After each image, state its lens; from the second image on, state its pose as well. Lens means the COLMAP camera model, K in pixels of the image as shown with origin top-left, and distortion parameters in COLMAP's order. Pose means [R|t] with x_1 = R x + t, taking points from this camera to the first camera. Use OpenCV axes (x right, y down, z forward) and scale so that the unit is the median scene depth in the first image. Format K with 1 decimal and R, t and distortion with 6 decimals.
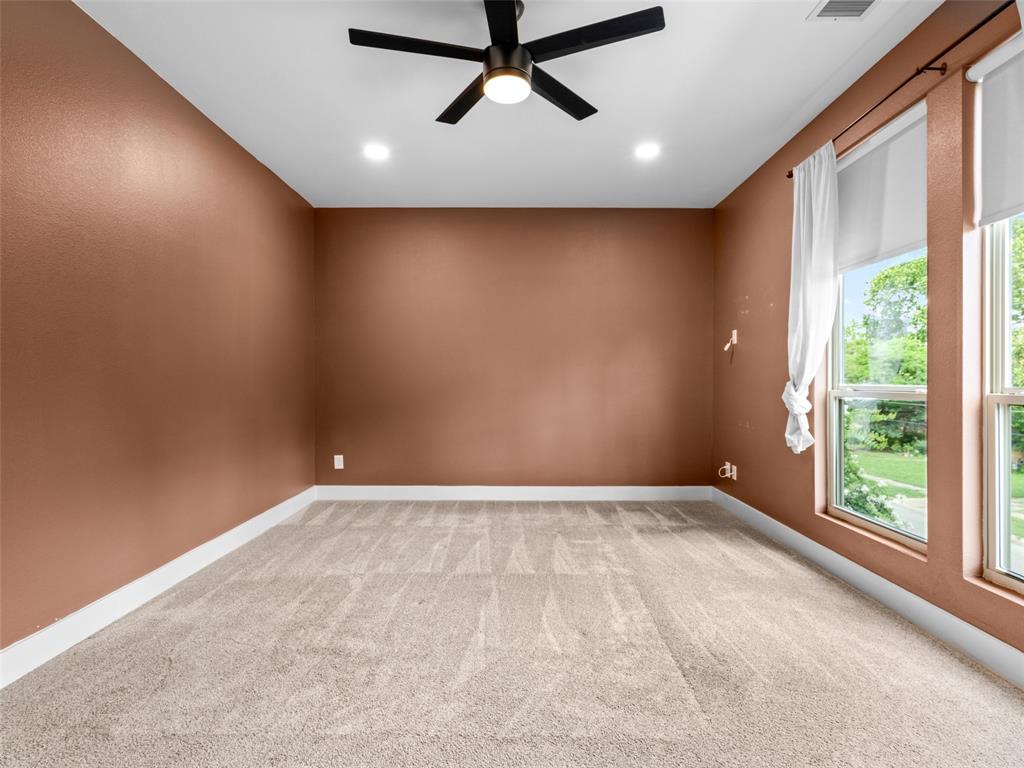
lens RADIAL K [[522.1, 0, 510.3], [0, 522.1, 378.9], [0, 0, 1]] dist [0.001246, 0.000410]
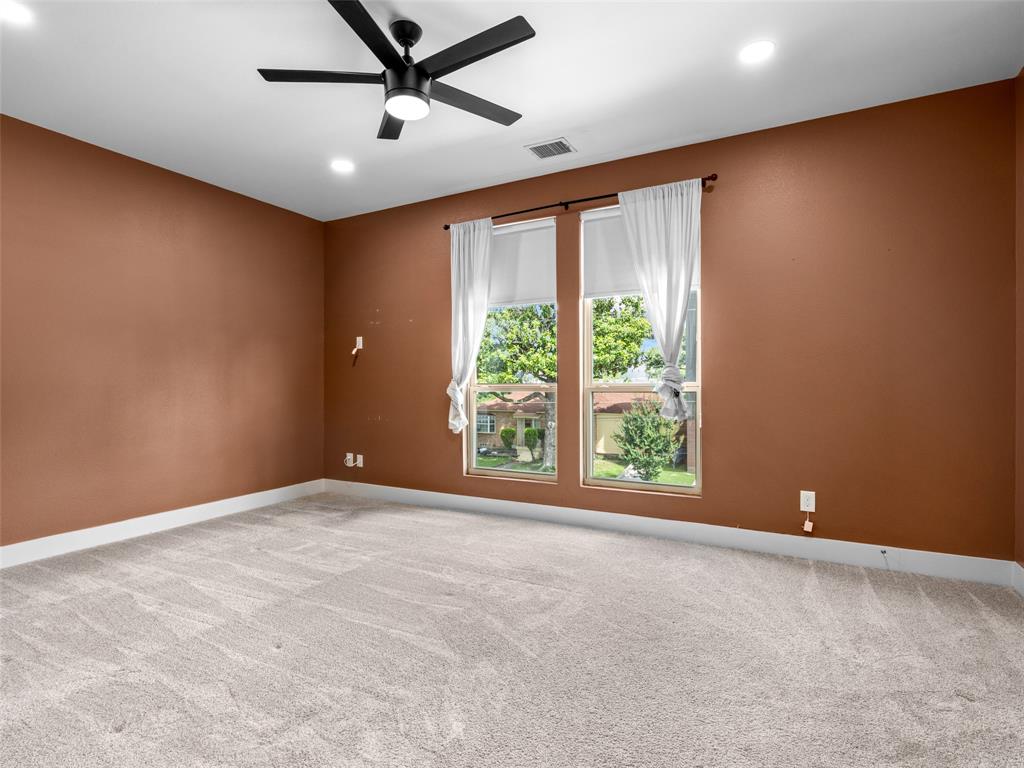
lens RADIAL K [[522.1, 0, 510.3], [0, 522.1, 378.9], [0, 0, 1]] dist [0.001246, 0.000410]
pose [[0.468400, 0.005361, 0.883500, -0.589542], [0.000700, 0.999979, -0.006439, 0.009010], [-0.883516, 0.003635, 0.468386, 0.231522]]
